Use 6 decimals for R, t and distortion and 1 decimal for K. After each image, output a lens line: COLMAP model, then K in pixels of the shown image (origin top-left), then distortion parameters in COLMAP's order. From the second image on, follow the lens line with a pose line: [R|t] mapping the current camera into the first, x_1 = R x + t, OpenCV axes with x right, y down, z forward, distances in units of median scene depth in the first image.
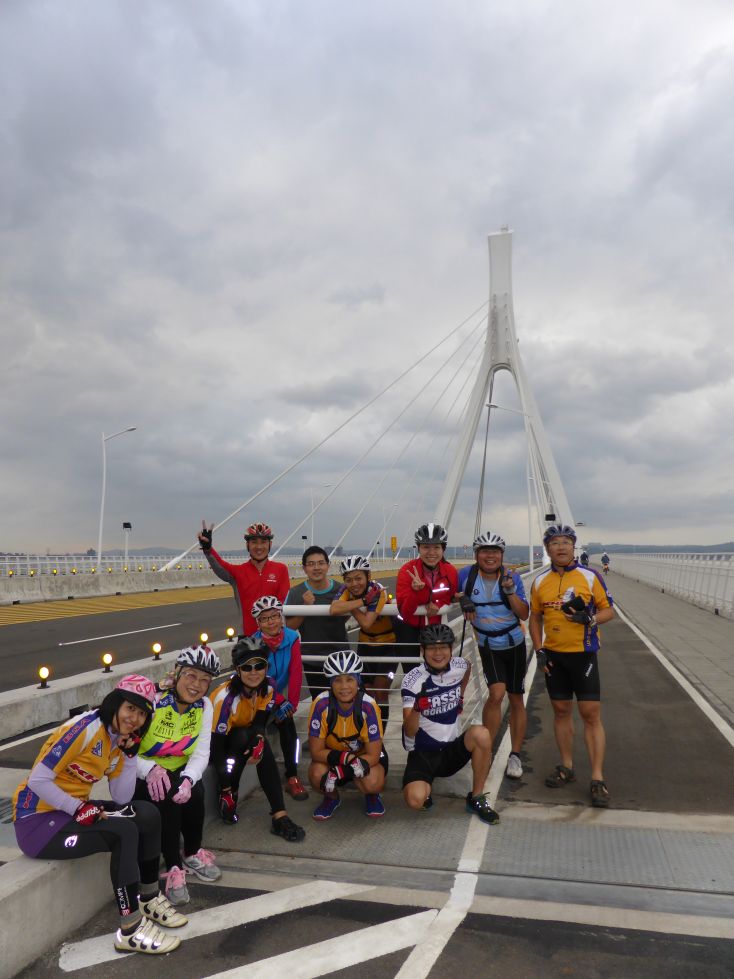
lens RADIAL K [[566.1, 0, 367.0], [0, 566.1, 489.5], [0, 0, 1]] dist [-0.075839, 0.000388]
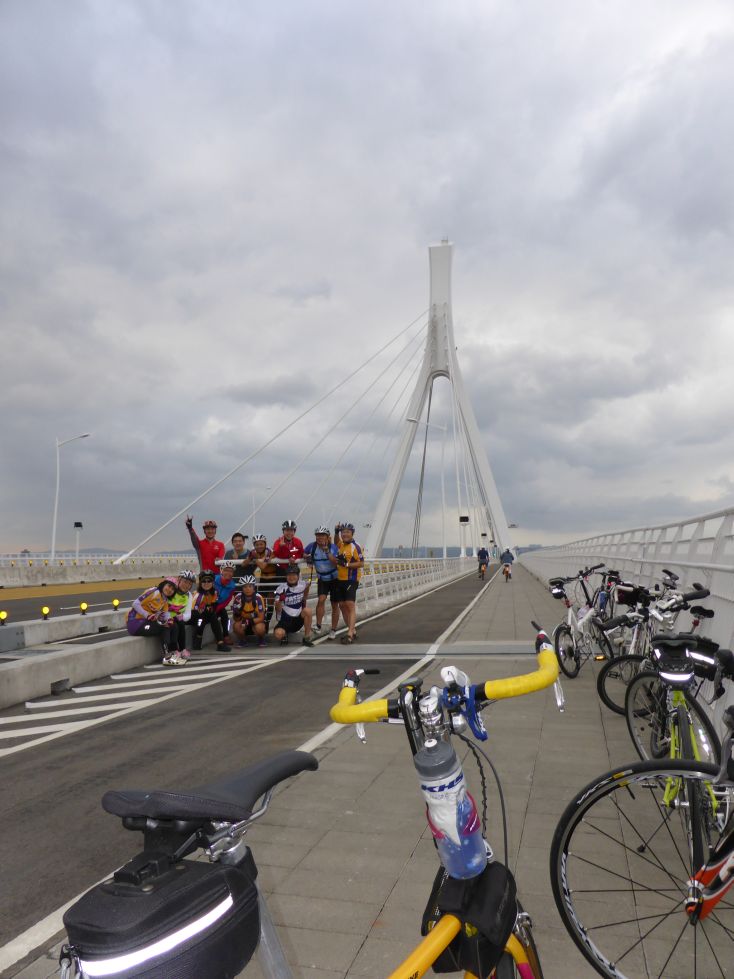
lens RADIAL K [[566.1, 0, 367.0], [0, 566.1, 489.5], [0, 0, 1]] dist [-0.075839, 0.000388]
pose [[0.995346, 0.006088, 0.096176, 0.036883], [-0.006087, 0.999981, -0.000301, -0.011576], [-0.096176, -0.000286, 0.995364, -0.229292]]
